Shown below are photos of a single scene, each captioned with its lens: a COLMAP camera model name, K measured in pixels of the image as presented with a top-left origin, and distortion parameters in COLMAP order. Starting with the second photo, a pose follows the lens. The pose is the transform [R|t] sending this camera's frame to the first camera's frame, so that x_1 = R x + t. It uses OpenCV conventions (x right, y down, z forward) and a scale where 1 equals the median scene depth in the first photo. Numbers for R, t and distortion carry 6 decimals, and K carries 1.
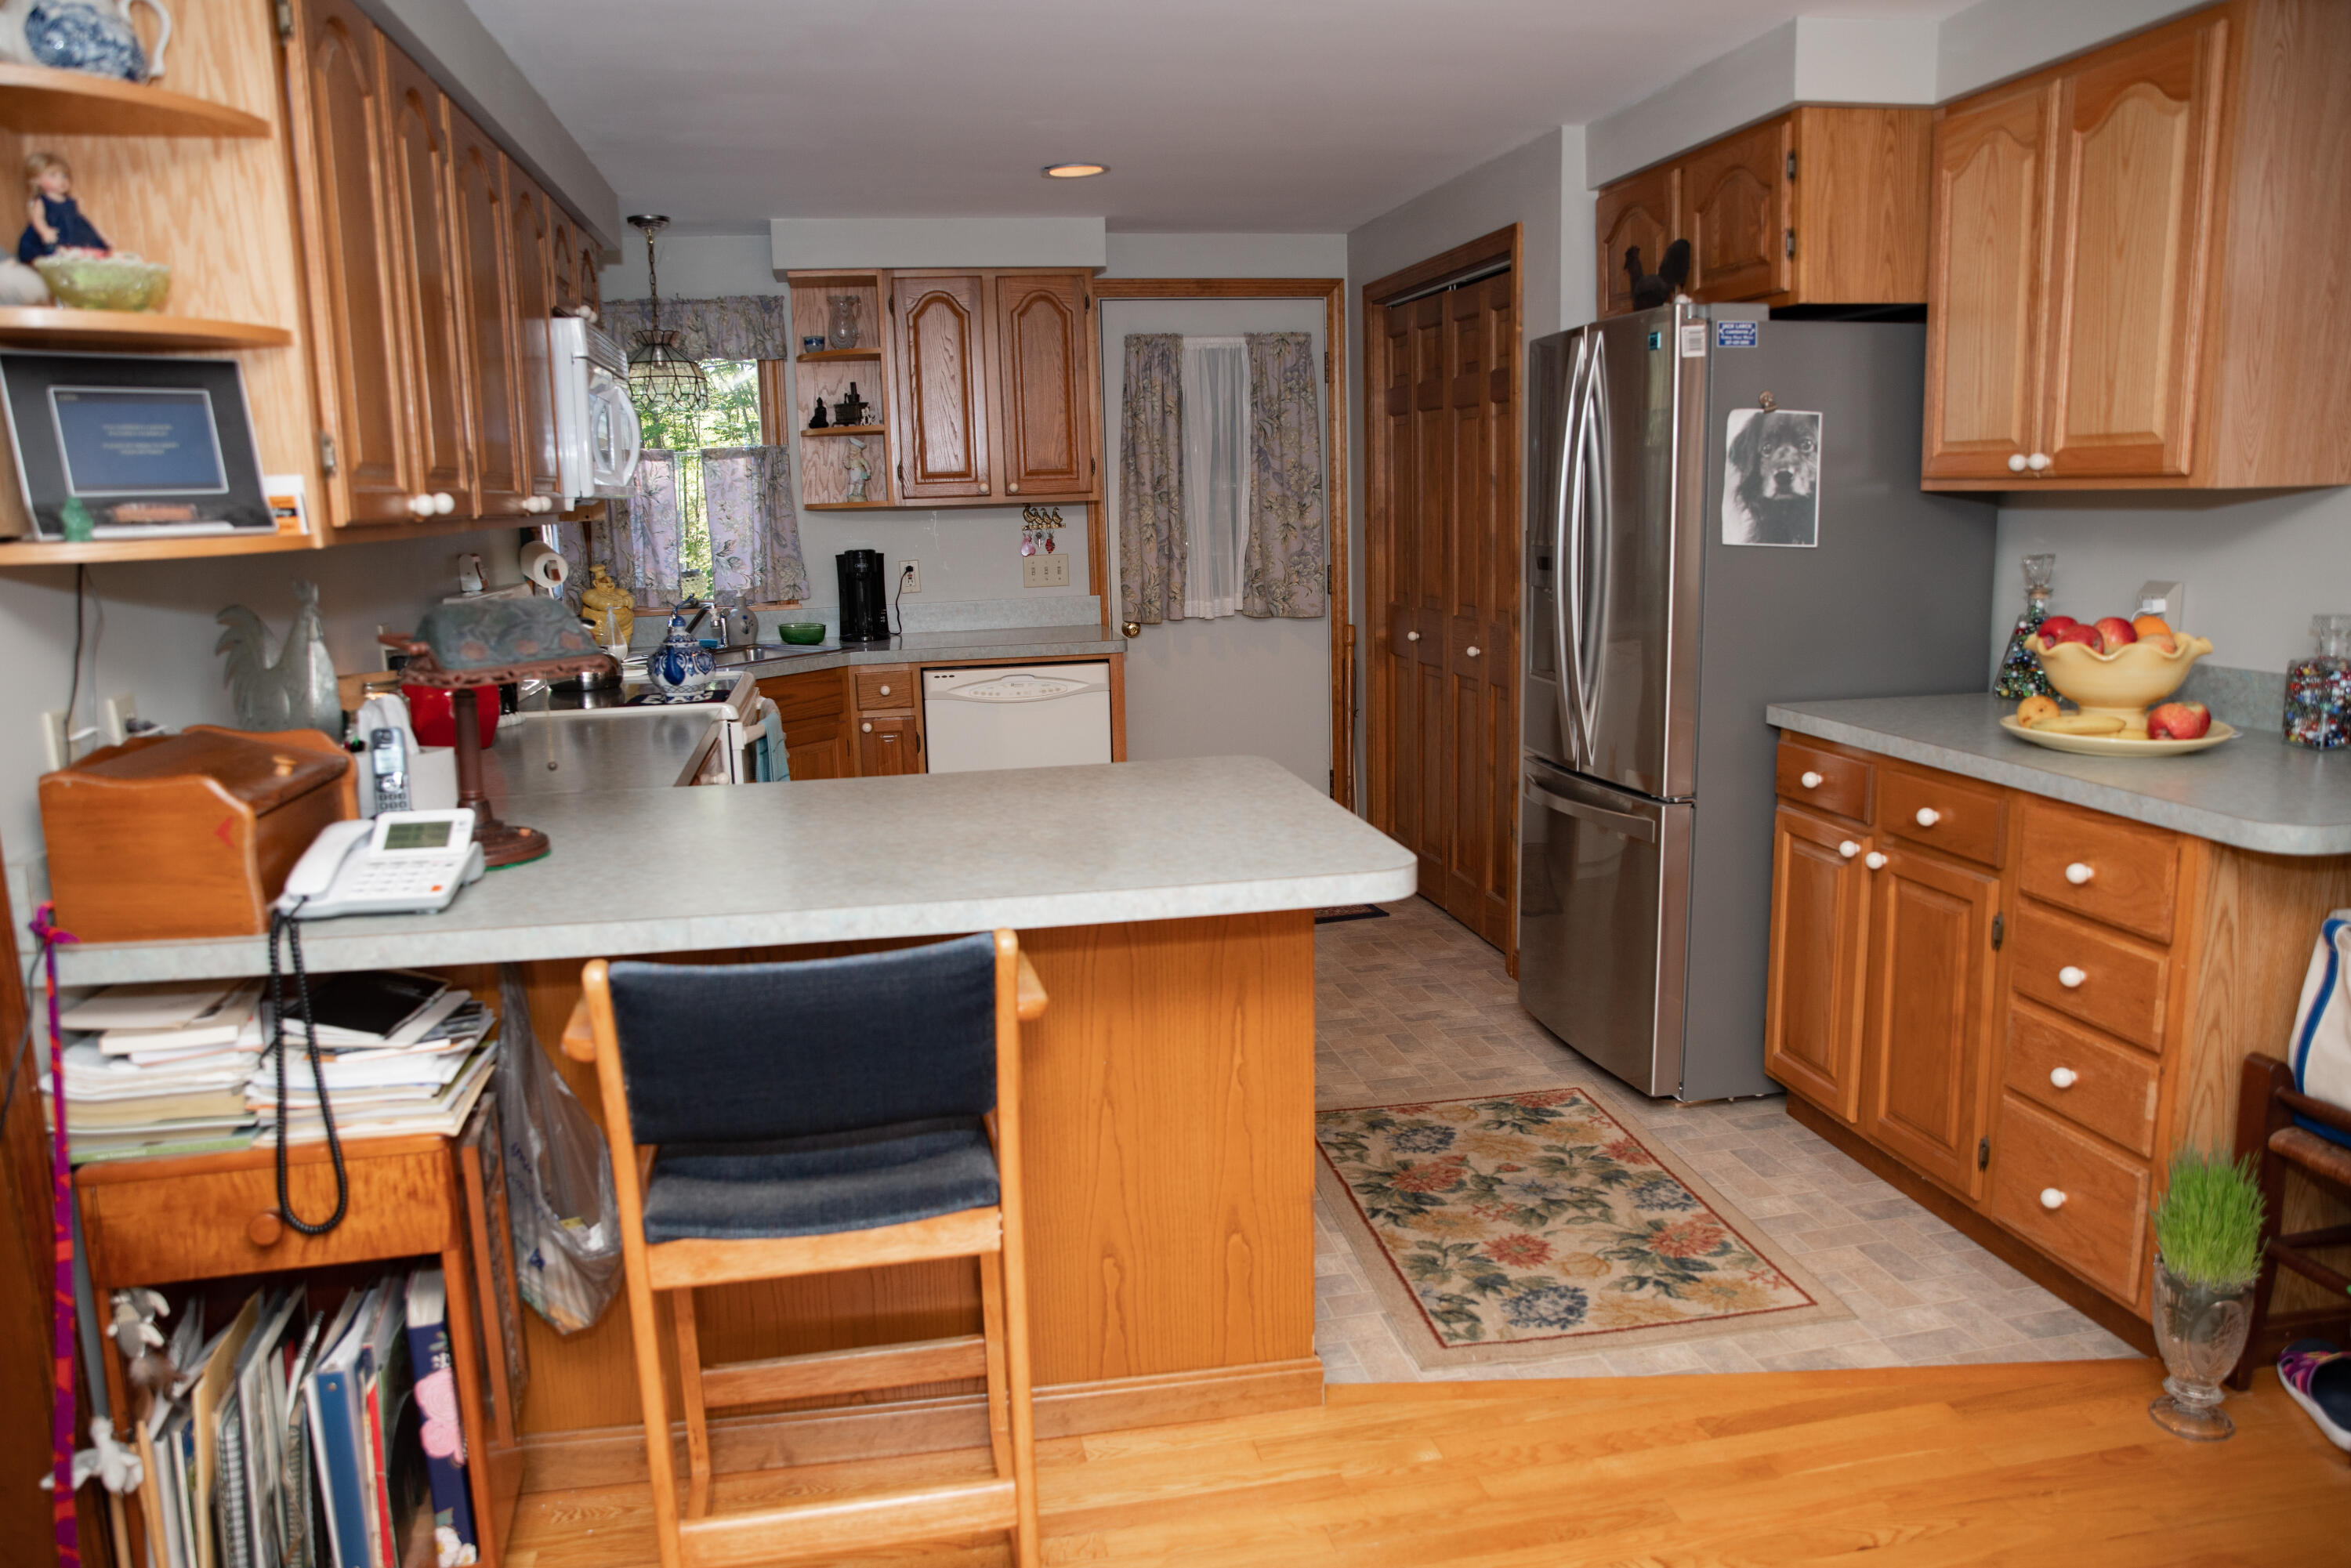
lens RADIAL K [[1602.1, 0, 1225.5], [0, 1602.1, 778.5], [0, 0, 1]] dist [-0.095818, 0.051744]
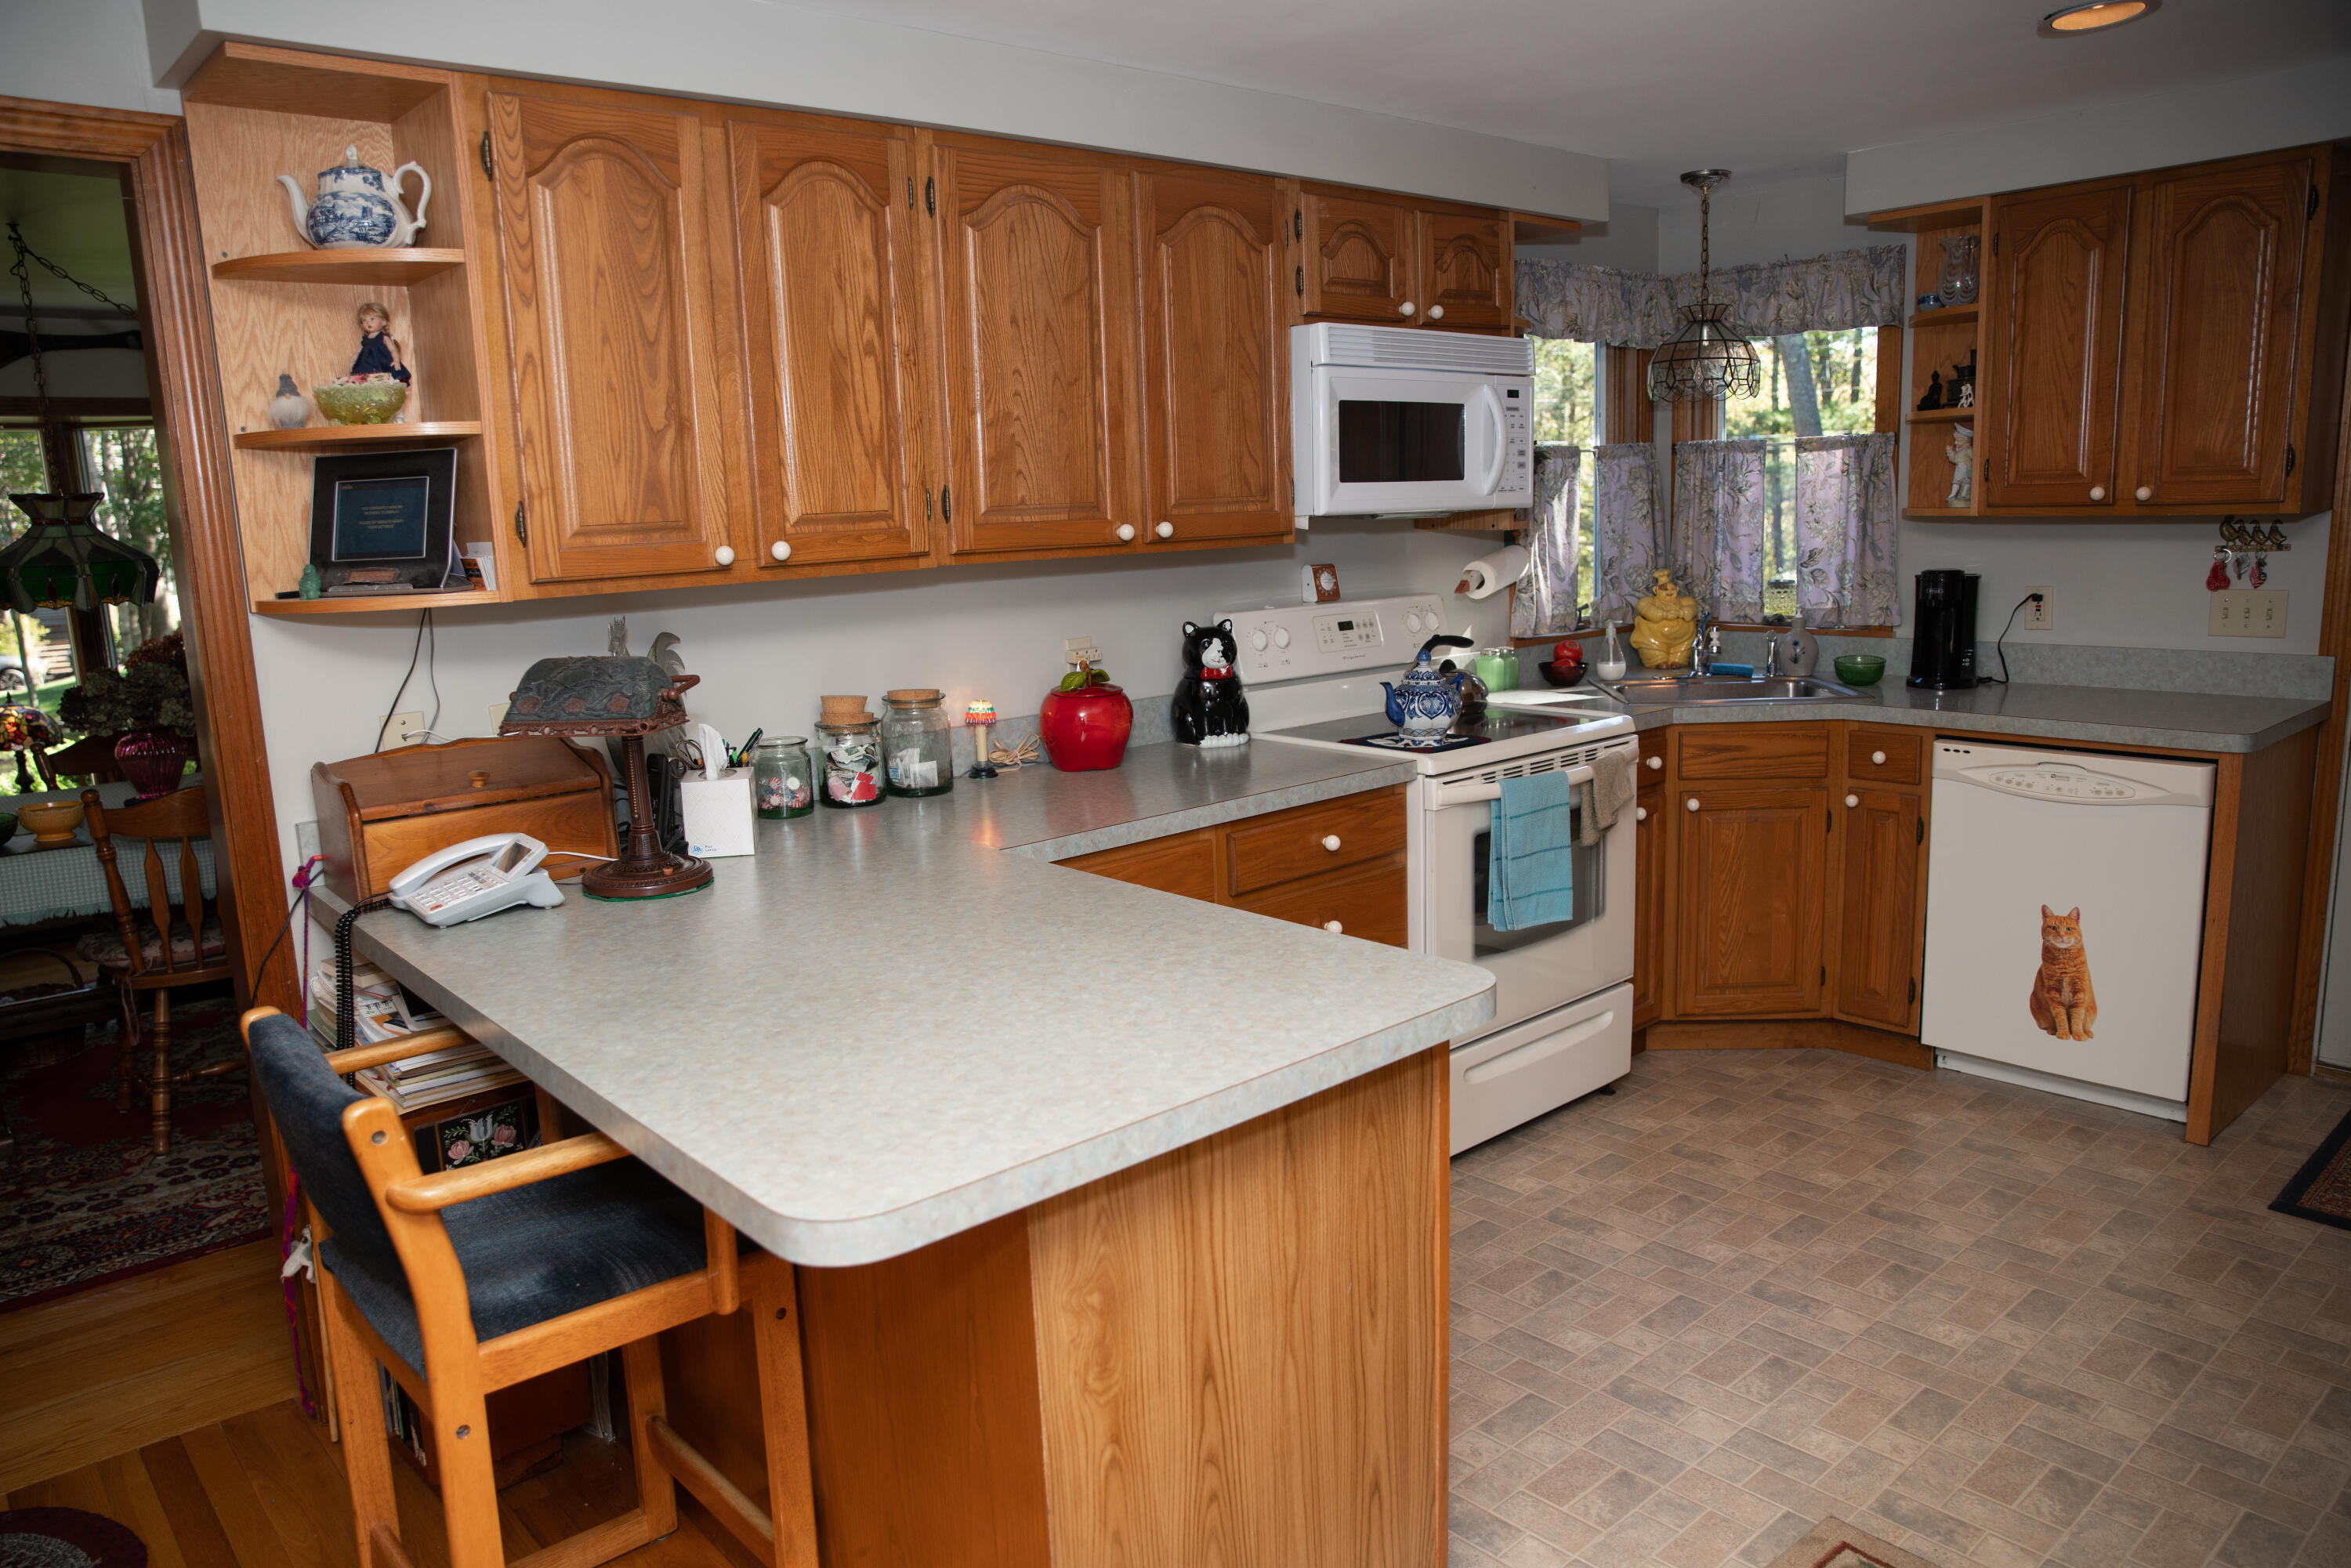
lens RADIAL K [[1602.1, 0, 1225.5], [0, 1602.1, 778.5], [0, 0, 1]] dist [-0.095818, 0.051744]
pose [[0.502568, 0.158336, -0.849915, 0.255641], [-0.131482, 0.985648, 0.105876, -0.078617], [0.854481, 0.058539, 0.516174, 0.315901]]
